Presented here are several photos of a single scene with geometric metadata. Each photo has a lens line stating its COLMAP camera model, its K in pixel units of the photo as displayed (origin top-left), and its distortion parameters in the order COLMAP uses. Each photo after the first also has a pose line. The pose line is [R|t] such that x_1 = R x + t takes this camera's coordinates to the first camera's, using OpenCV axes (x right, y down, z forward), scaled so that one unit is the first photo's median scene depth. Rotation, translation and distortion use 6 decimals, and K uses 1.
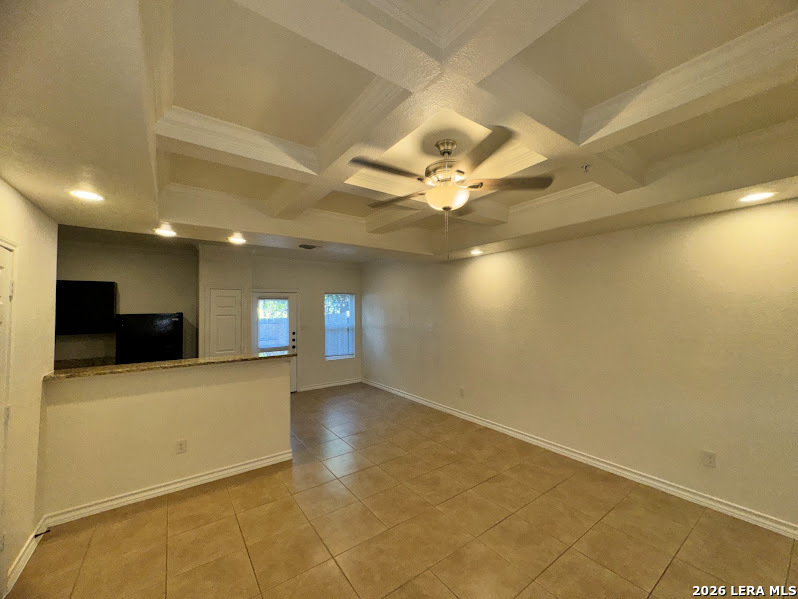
lens RADIAL K [[317.5, 0, 400.6], [0, 317.5, 298.3], [0, 0, 1]] dist [0.001000, -0.000106]
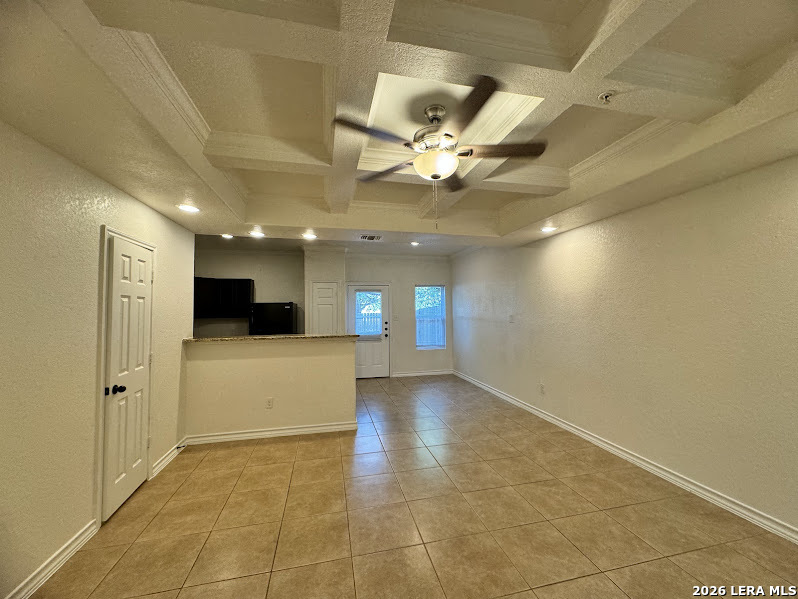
lens RADIAL K [[317.5, 0, 400.6], [0, 317.5, 298.3], [0, 0, 1]] dist [0.001000, -0.000106]
pose [[0.922039, -0.011538, -0.386926, 0.250416], [0.012523, 0.999922, 0.000023, 0.051984], [0.386896, -0.004866, 0.922111, 0.038611]]
